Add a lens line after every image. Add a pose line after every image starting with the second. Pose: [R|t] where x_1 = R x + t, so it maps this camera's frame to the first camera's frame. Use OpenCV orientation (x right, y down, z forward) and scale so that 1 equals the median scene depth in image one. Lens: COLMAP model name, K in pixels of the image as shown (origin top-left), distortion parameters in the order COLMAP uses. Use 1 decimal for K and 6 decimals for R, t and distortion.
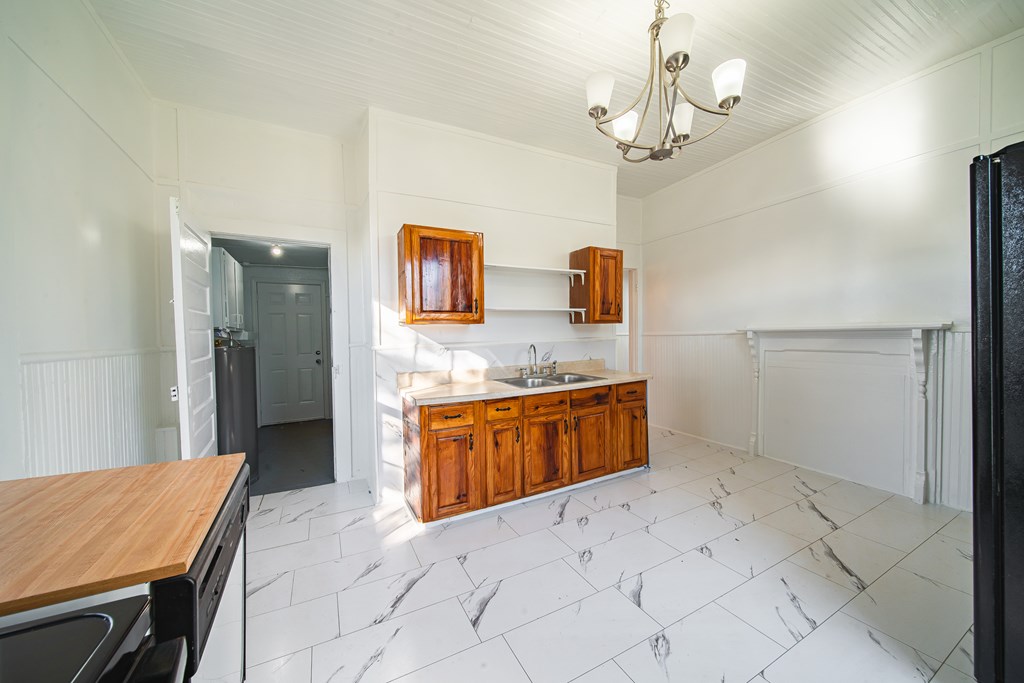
lens RADIAL K [[364.3, 0, 510.6], [0, 364.3, 342.2], [0, 0, 1]] dist [0.000657, -0.000067]
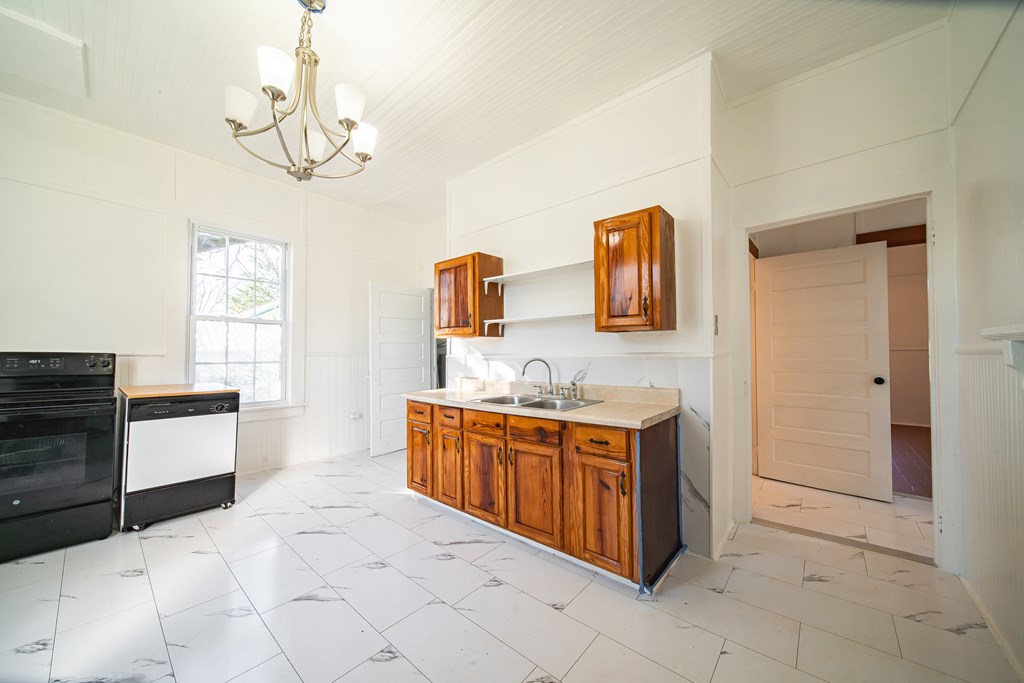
lens RADIAL K [[364.3, 0, 510.6], [0, 364.3, 342.2], [0, 0, 1]] dist [0.000657, -0.000067]
pose [[0.367480, -0.006215, -0.930011, 0.962776], [-0.025843, 0.999523, -0.016891, -0.019102], [0.929672, 0.030241, 0.367144, 0.712365]]
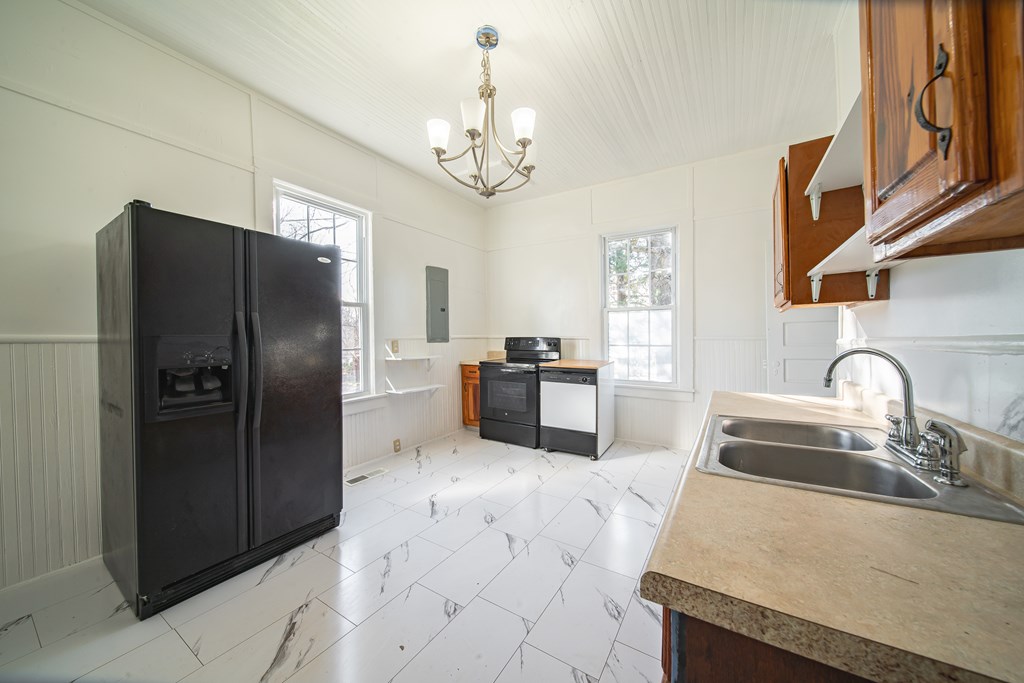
lens RADIAL K [[355.1, 0, 509.7], [0, 355.1, 341.5], [0, 0, 1]] dist [-0.002039, -0.000224]
pose [[-0.860633, 0.029385, -0.508378, 0.598173], [0.013069, 0.999279, 0.035637, -0.018631], [0.509058, 0.024026, -0.860397, 1.279705]]
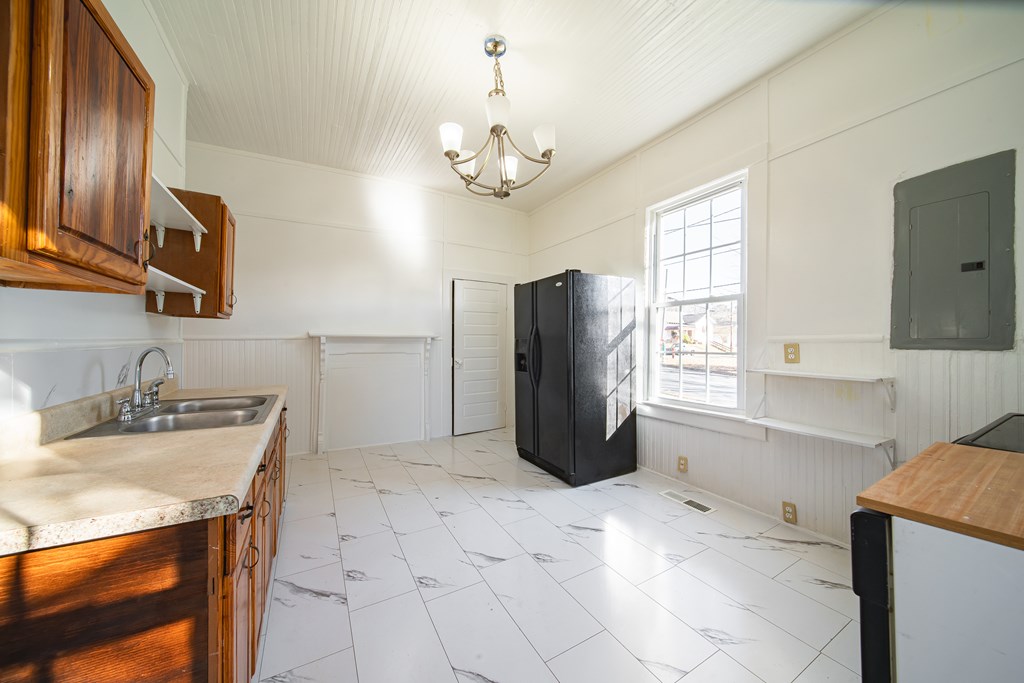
lens RADIAL K [[355.1, 0, 509.7], [0, 355.1, 341.5], [0, 0, 1]] dist [-0.002039, -0.000224]
pose [[-0.030565, 0.019602, 0.999341, -0.499232], [0.018644, 0.999645, -0.019037, 0.018243], [-0.999359, 0.018050, -0.030920, 0.609074]]
